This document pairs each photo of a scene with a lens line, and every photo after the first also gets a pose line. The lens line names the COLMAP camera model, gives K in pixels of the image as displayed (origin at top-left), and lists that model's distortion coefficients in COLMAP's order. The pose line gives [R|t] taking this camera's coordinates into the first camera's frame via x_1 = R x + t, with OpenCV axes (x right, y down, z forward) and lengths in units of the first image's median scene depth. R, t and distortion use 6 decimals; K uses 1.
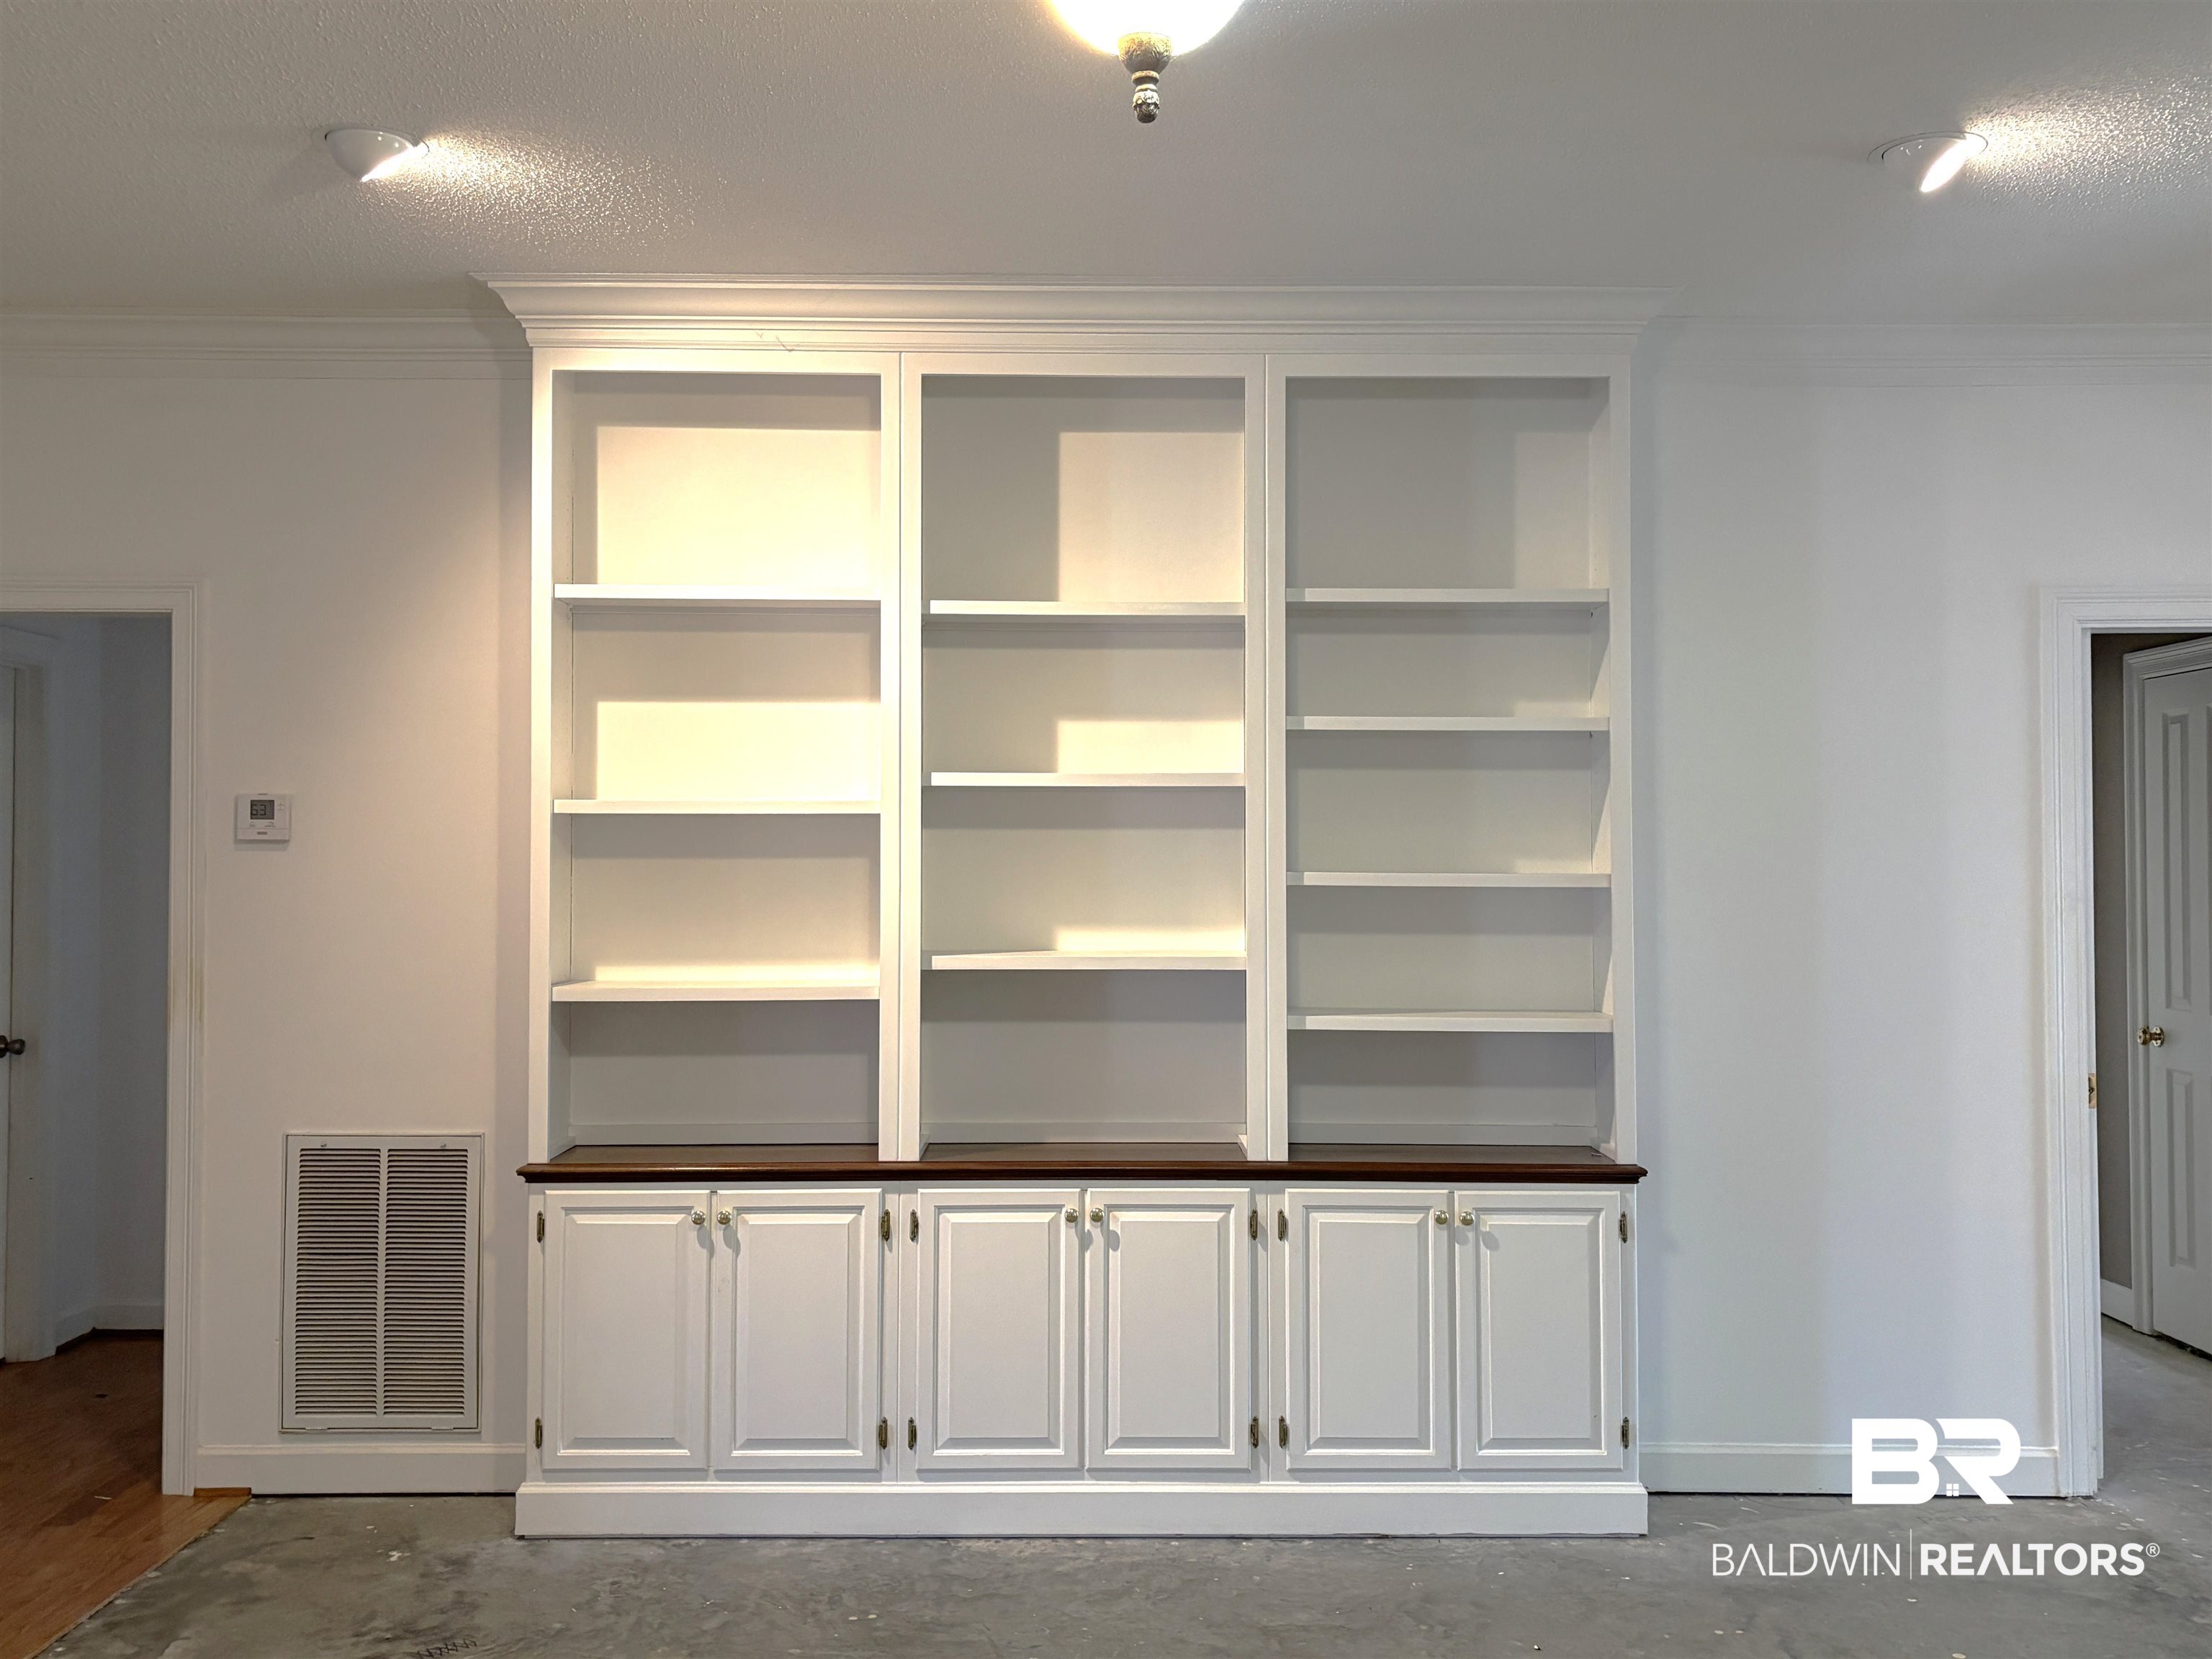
lens RADIAL K [[2060.8, 0, 1106.0], [0, 2060.8, 829.5], [0, 0, 1]] dist [0.041796, -0.021415]
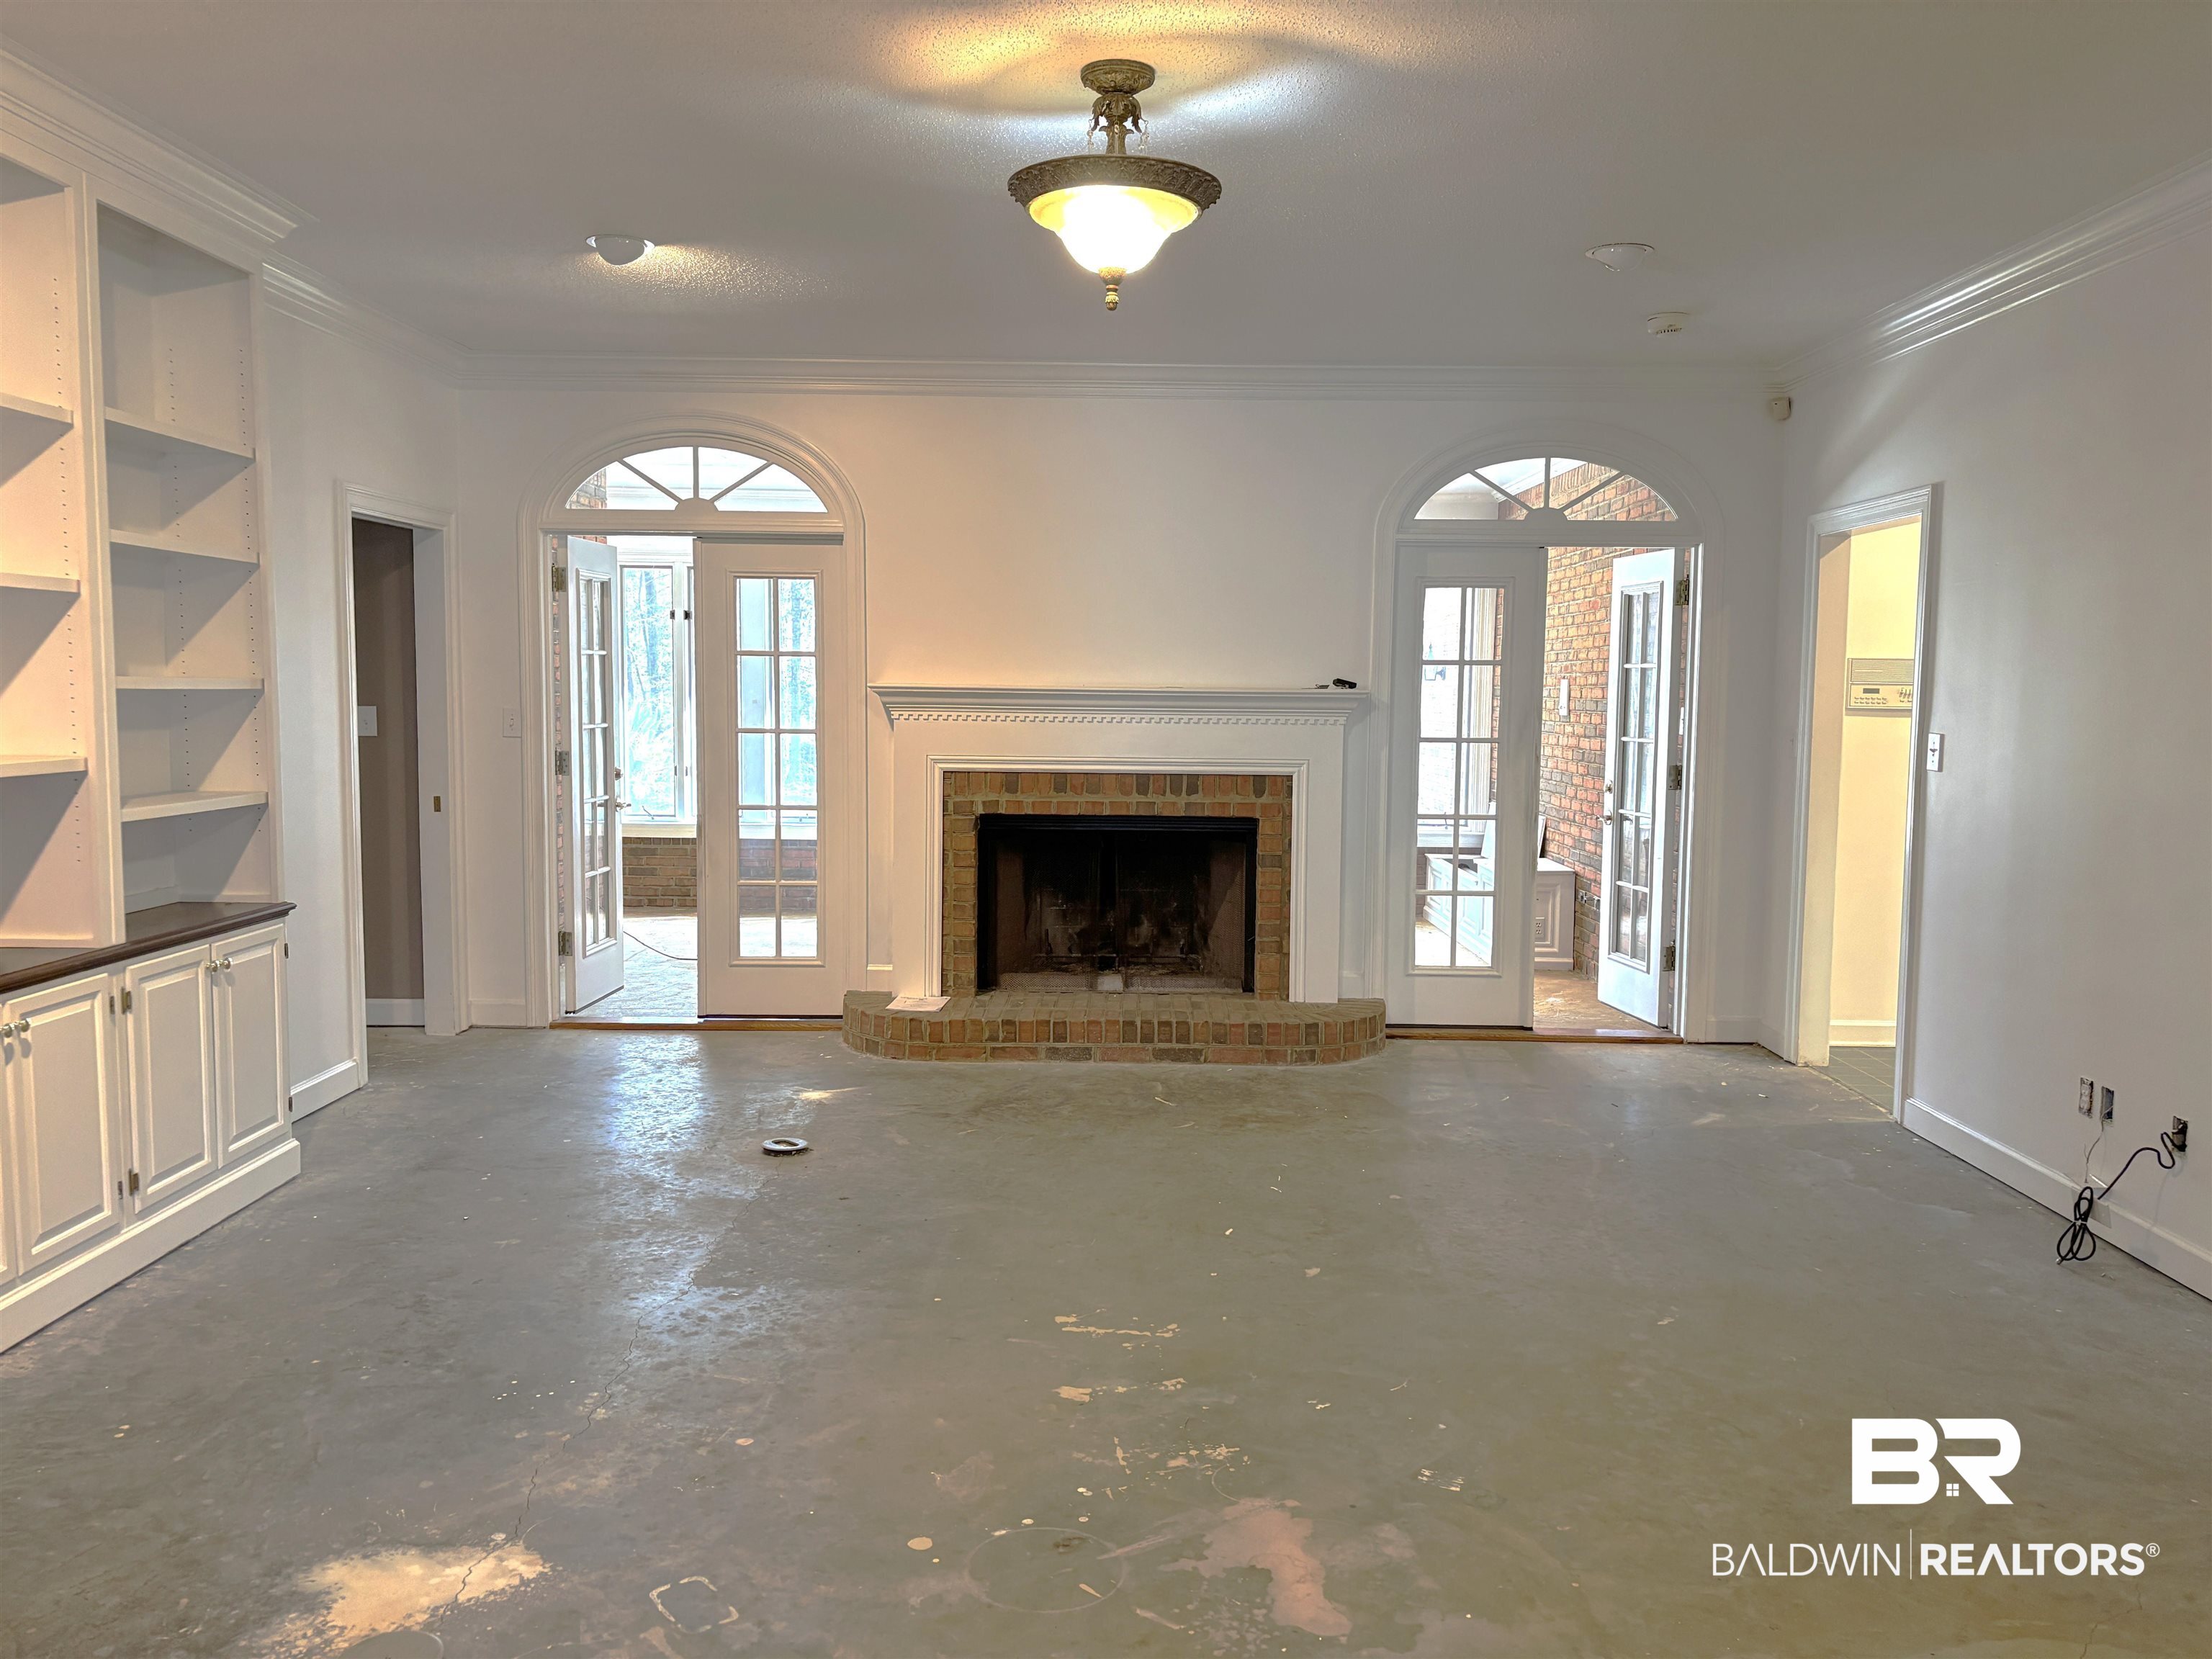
lens RADIAL K [[1671.3, 0, 1115.2], [0, 1671.3, 818.8], [0, 0, 1]] dist [0.004390, -0.000759]
pose [[0.019376, -0.085960, 0.996110, -0.799160], [-0.026282, 0.995909, 0.086454, 0.004001], [-0.999467, -0.027855, 0.017037, 0.466610]]
